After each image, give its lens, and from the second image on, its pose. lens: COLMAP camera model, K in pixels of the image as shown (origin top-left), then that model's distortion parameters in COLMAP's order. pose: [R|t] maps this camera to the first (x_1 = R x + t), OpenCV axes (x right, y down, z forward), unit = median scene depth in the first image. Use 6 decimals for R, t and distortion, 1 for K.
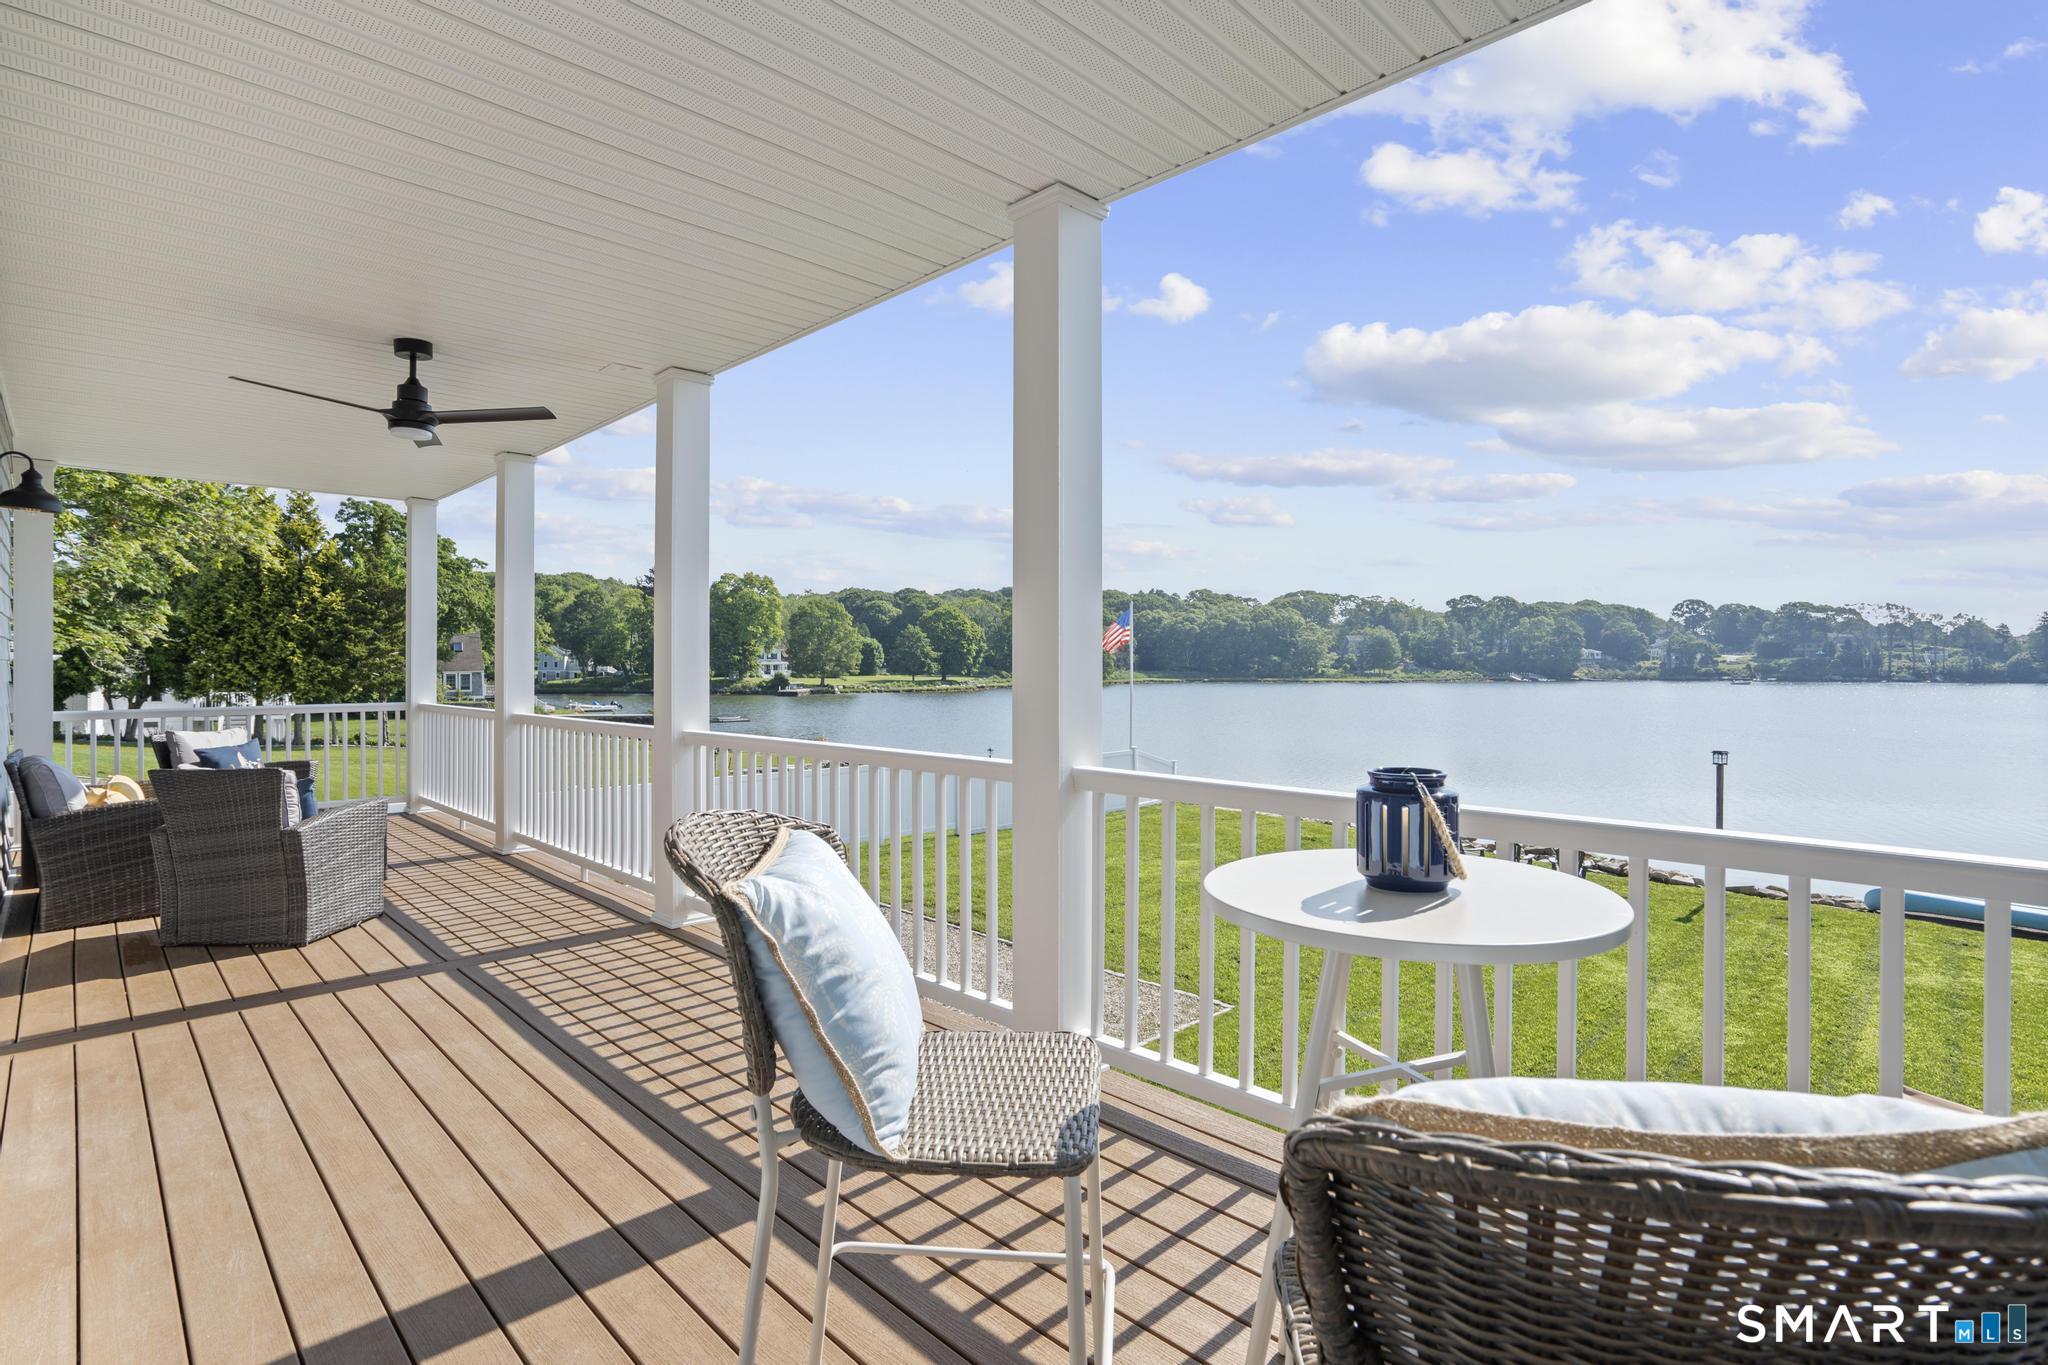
lens RADIAL K [[972.6, 0, 999.3], [0, 972.6, 639.9], [0, 0, 1]] dist [-0.023791, 0.000560]
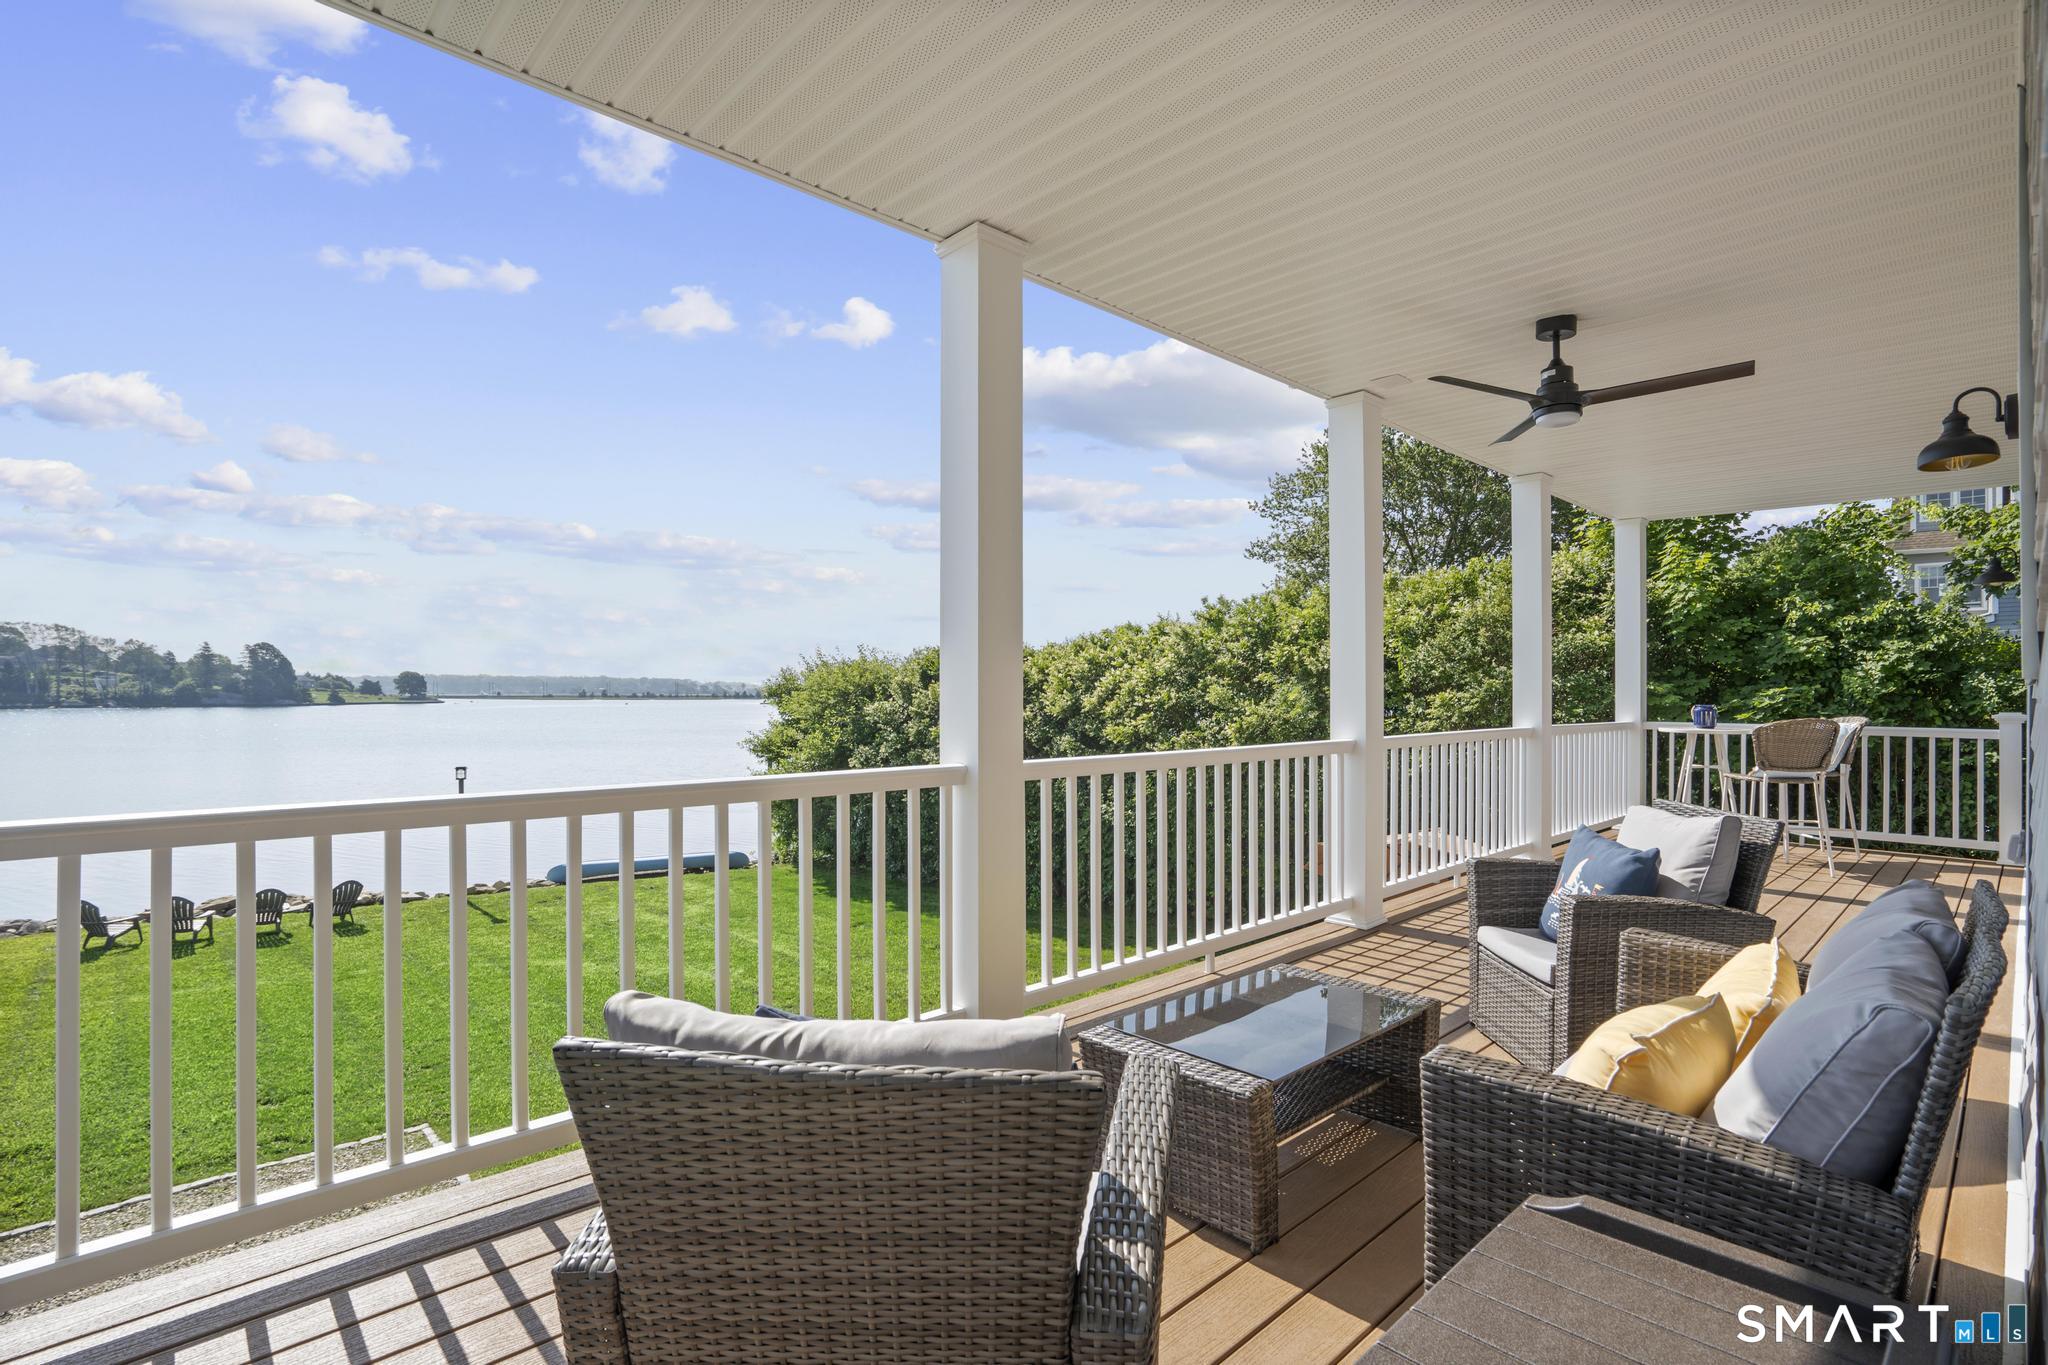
lens RADIAL K [[972.6, 0, 1024.0], [0, 972.6, 683.4], [0, 0, 1]] dist [-0.023791, 0.000560]
pose [[0.999833, -0.001935, 0.018182, 0.335116], [0.001624, 0.999853, 0.017087, 0.000720], [-0.018213, -0.017055, 0.999689, -0.002099]]
